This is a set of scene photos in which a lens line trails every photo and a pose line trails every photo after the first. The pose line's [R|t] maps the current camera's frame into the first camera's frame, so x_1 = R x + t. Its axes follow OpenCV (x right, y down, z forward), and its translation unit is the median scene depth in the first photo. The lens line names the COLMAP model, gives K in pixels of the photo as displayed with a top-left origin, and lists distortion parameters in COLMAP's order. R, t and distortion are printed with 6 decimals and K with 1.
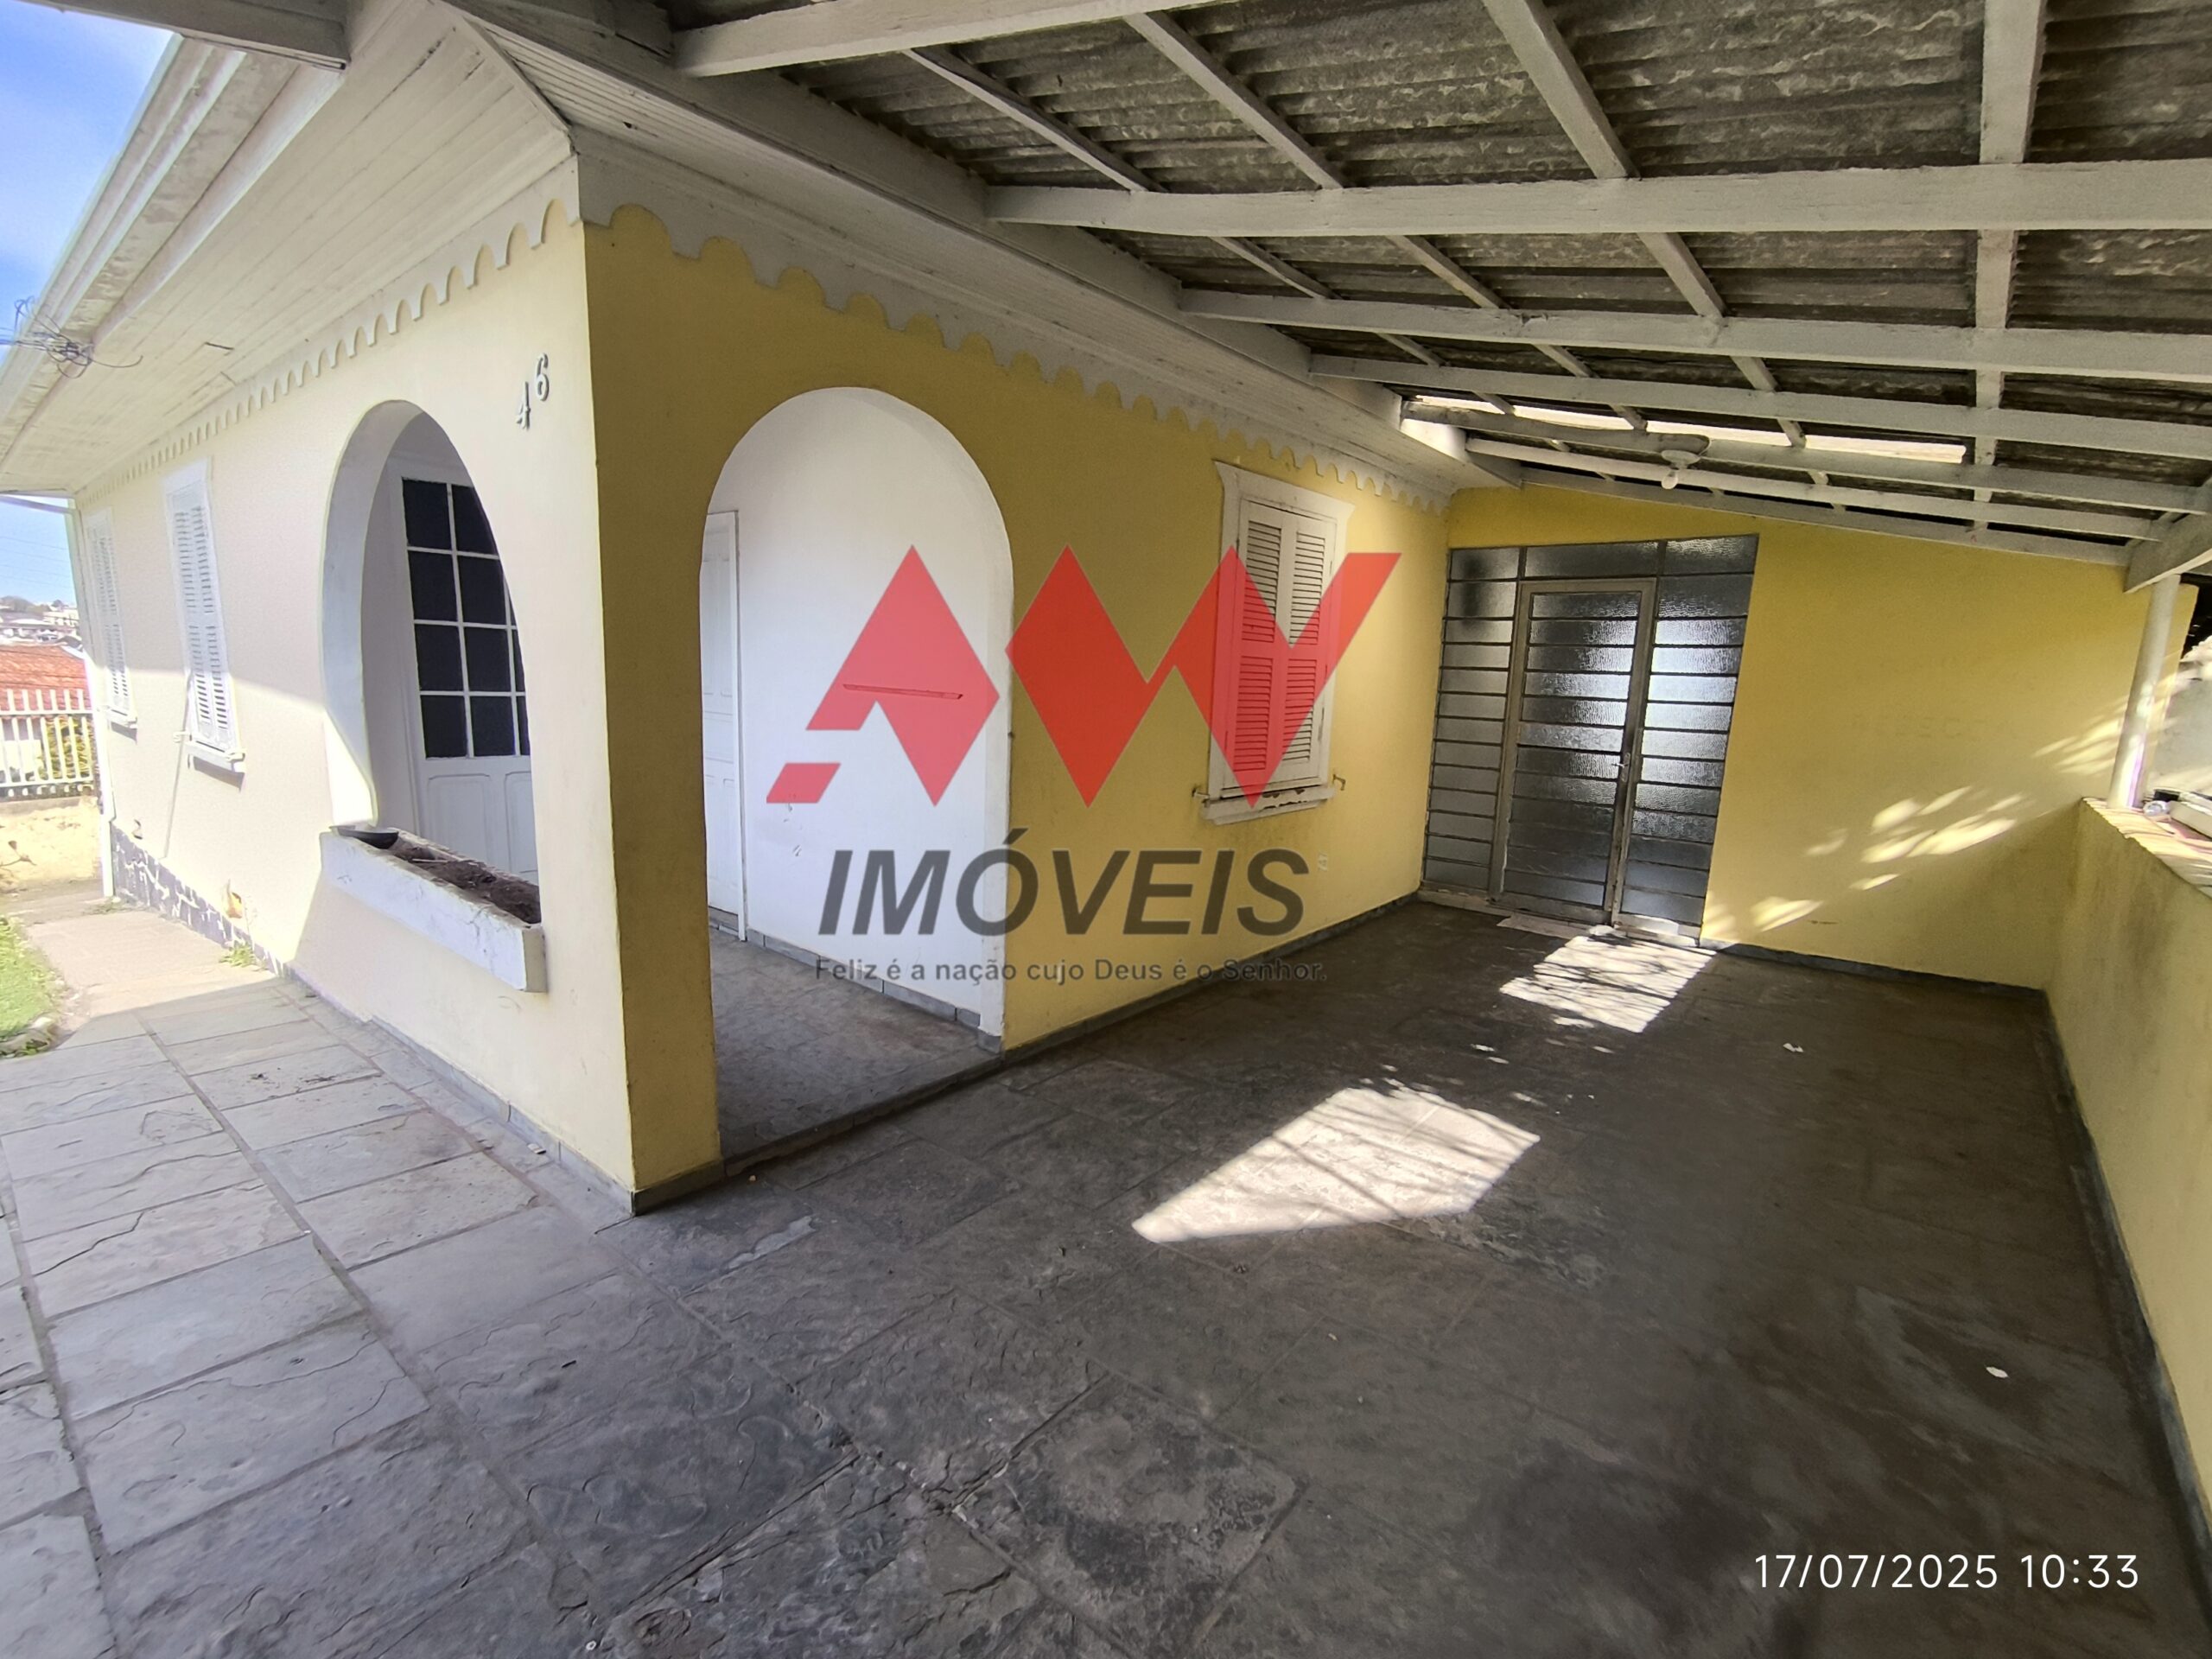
lens RADIAL K [[1017.3, 0, 1103.4], [0, 1017.3, 845.3], [0, 0, 1]] dist [-0.014689, 0.014676]
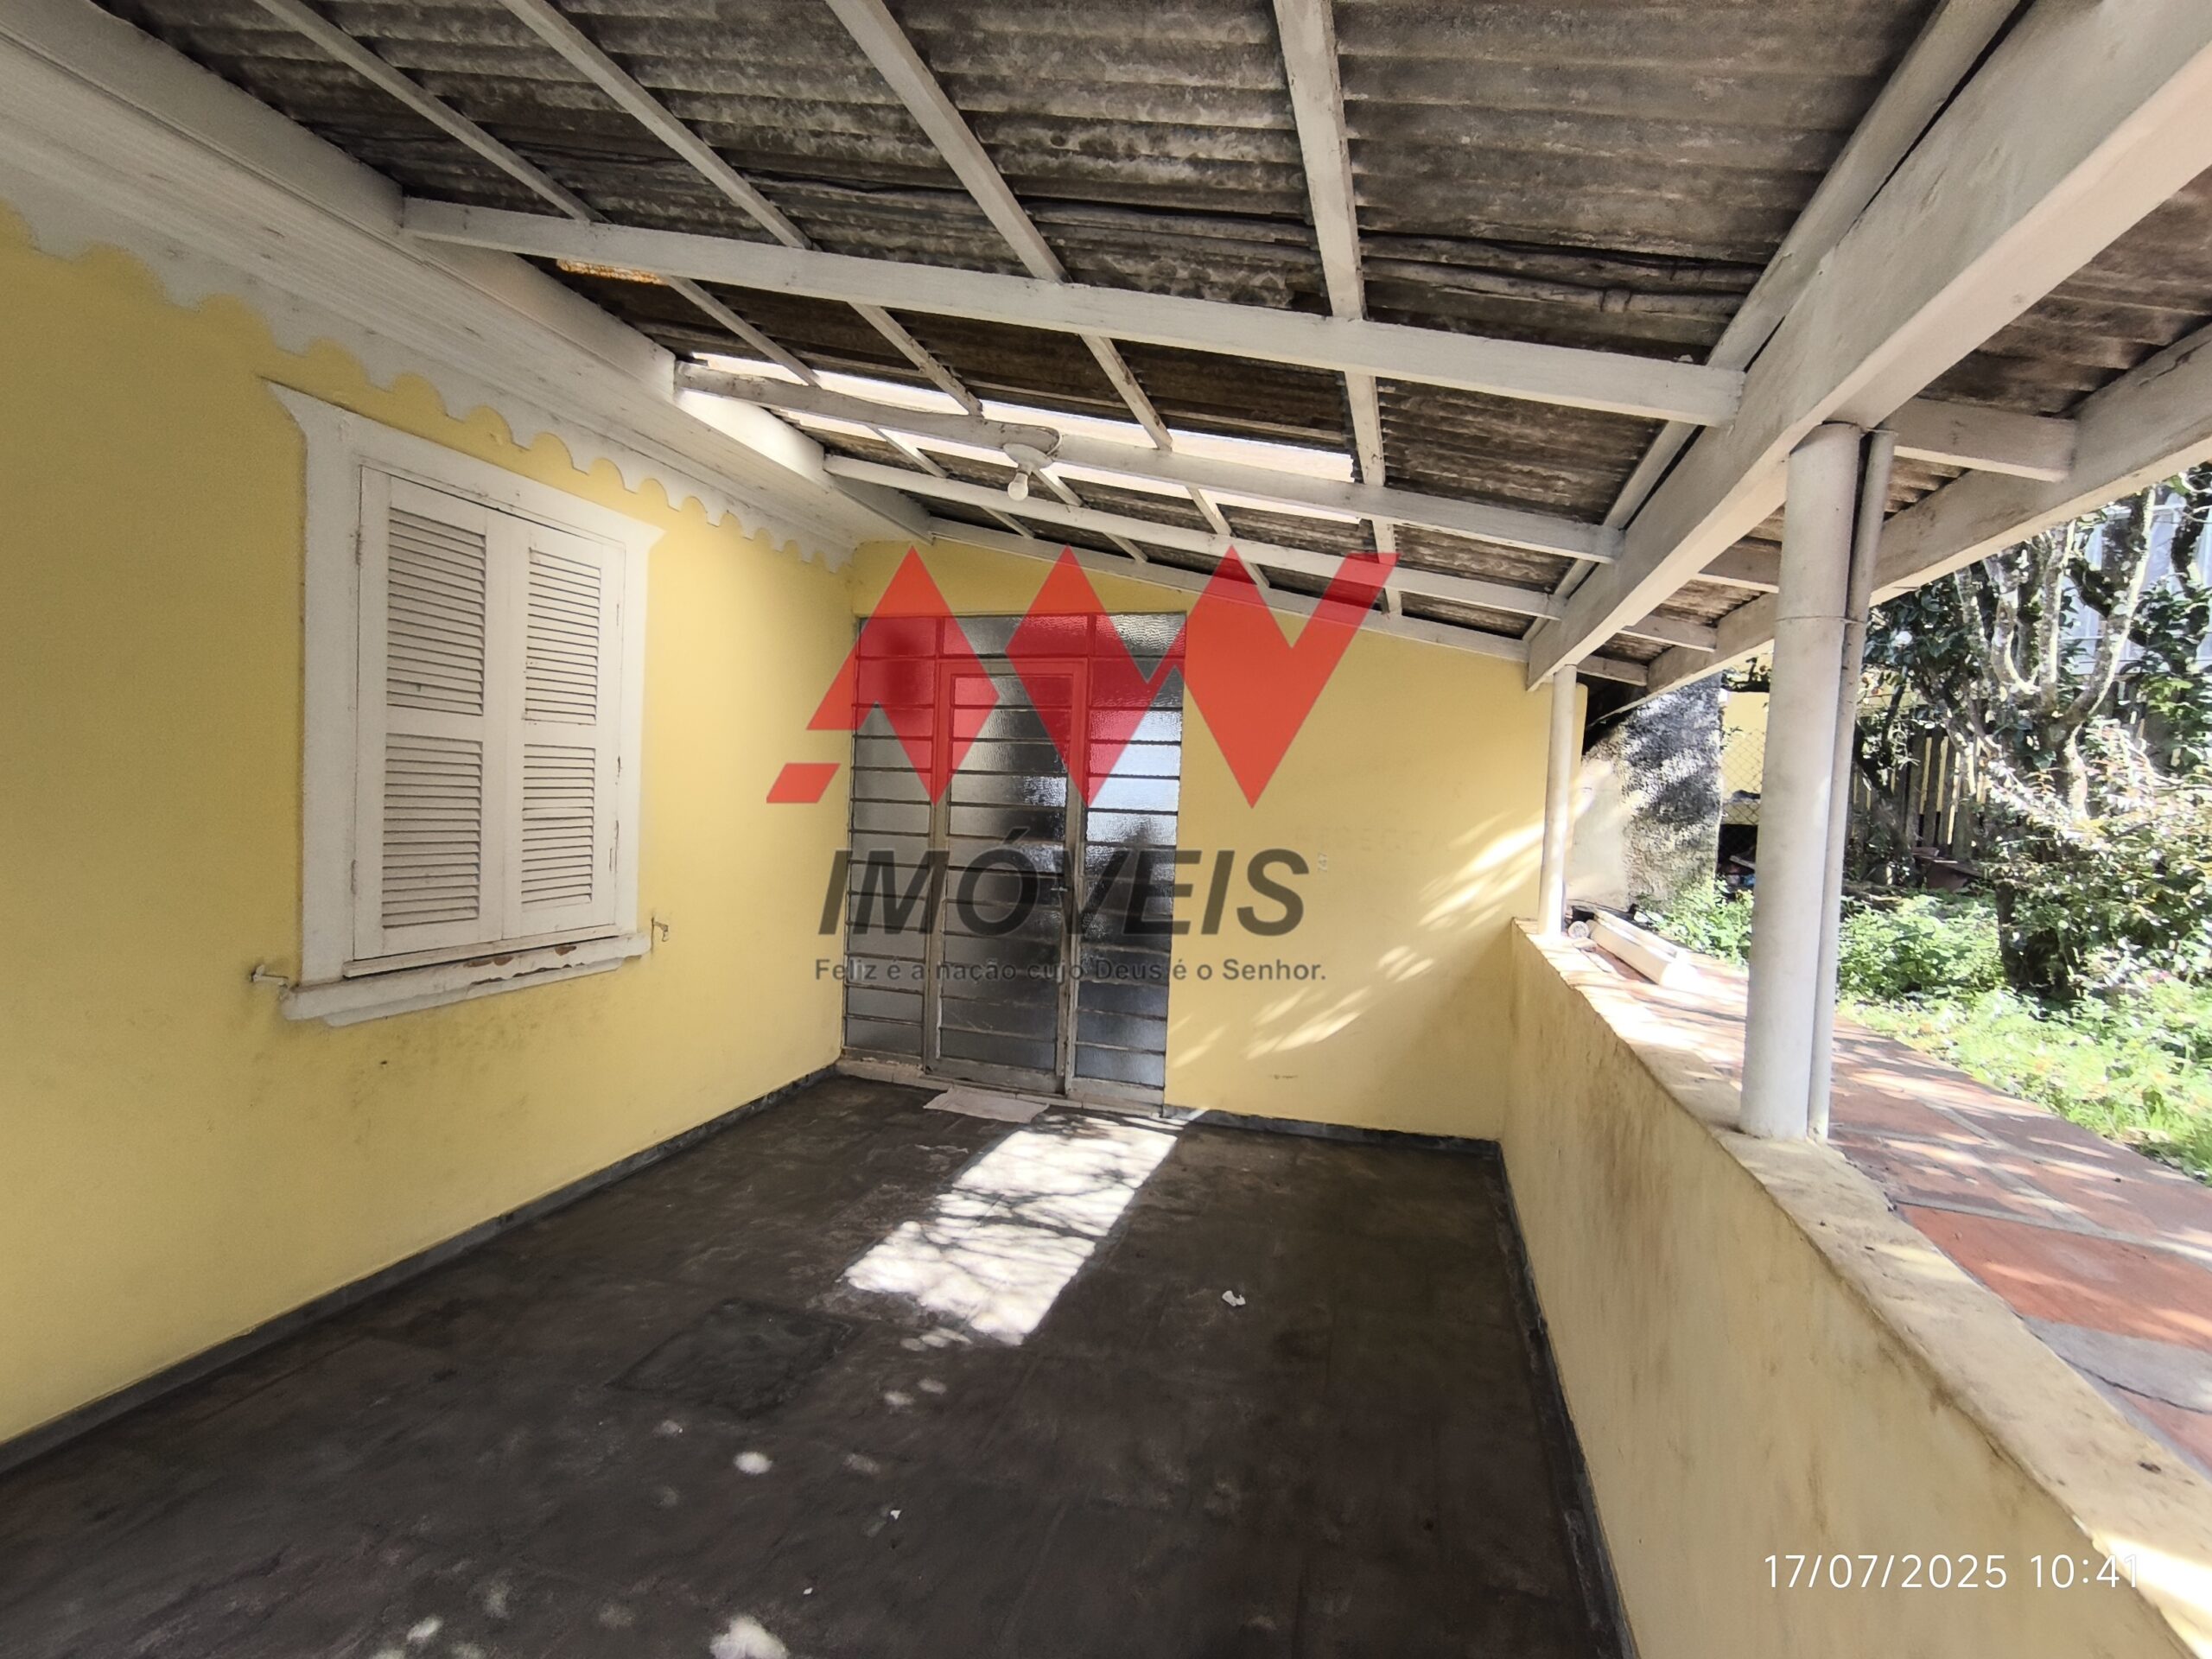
lens RADIAL K [[1005.0, 0, 1096.1], [0, 1005.0, 853.0], [0, 0, 1]] dist [-0.014439, 0.013928]
pose [[0.925824, -0.013567, 0.377712, 0.288925], [0.052766, 0.994208, -0.093627, -0.040449], [-0.374254, 0.106613, 0.921177, 0.314326]]
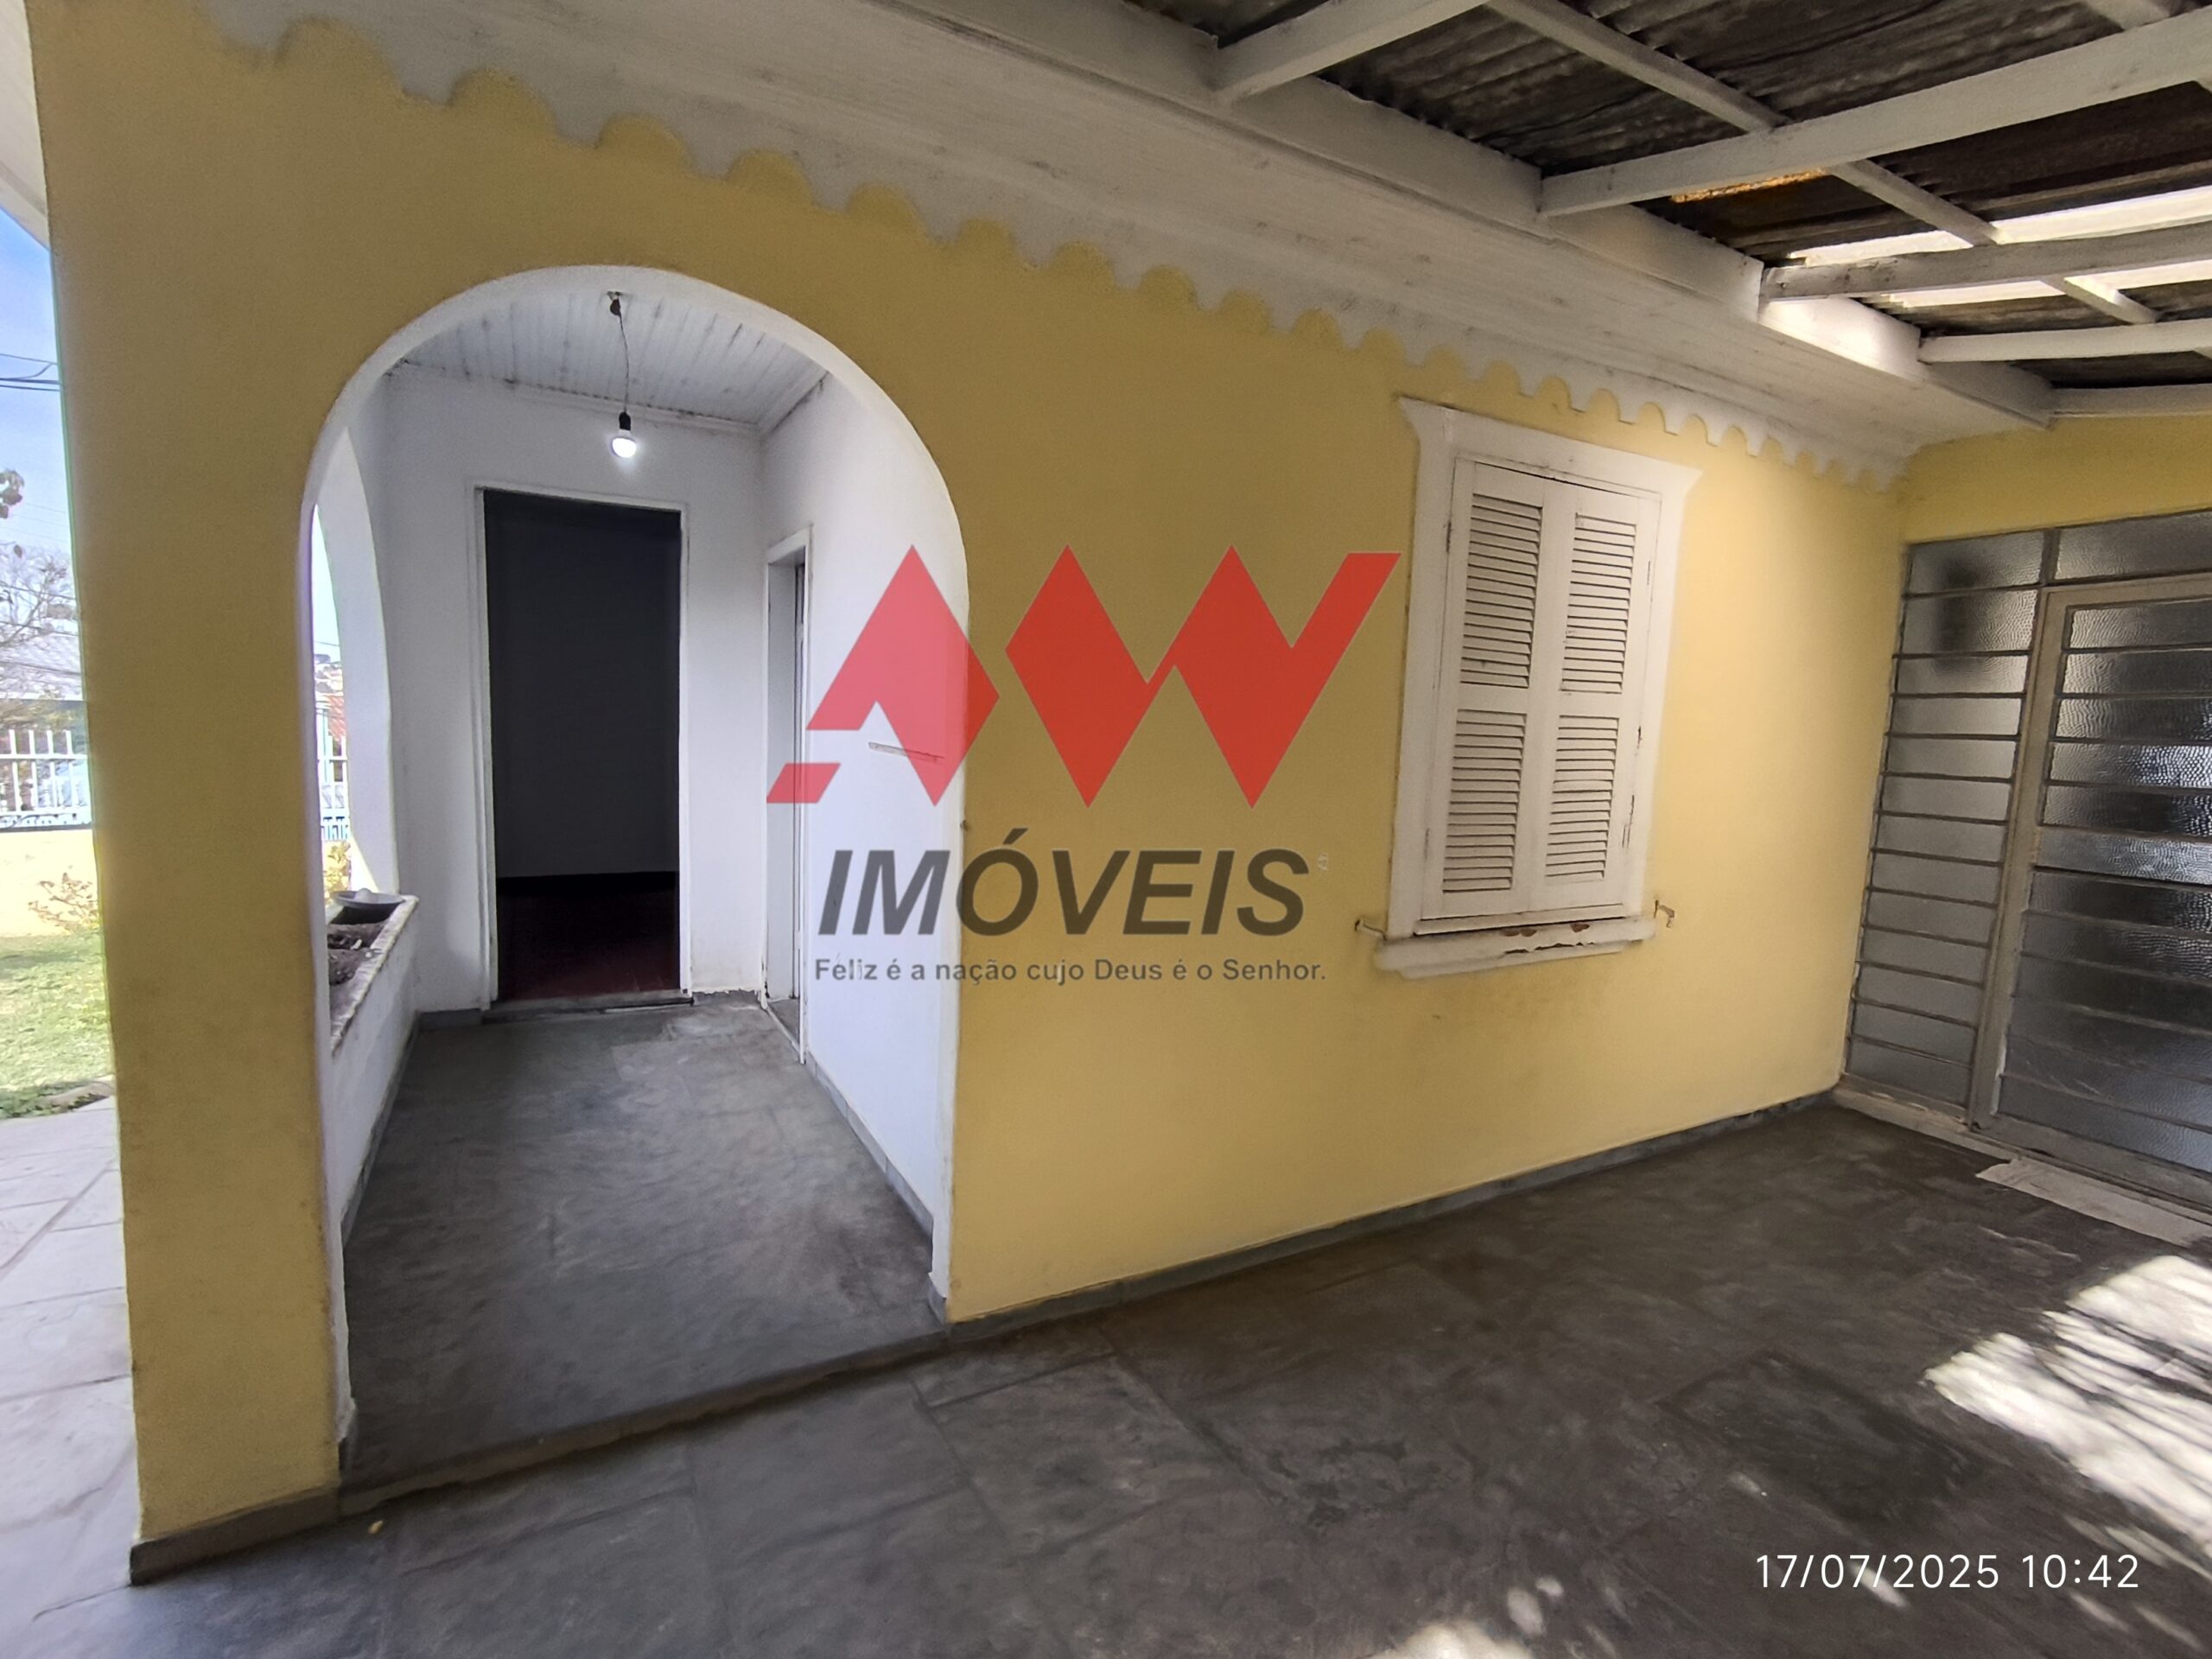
lens RADIAL K [[1056.8, 0, 1132.4], [0, 1056.8, 849.1], [0, 0, 1]] dist [-0.041847, 0.034597]
pose [[0.931604, 0.049529, -0.360085, 0.182113], [-0.072783, 0.996028, -0.051299, -0.052406], [0.356114, 0.073998, 0.931508, 0.330490]]
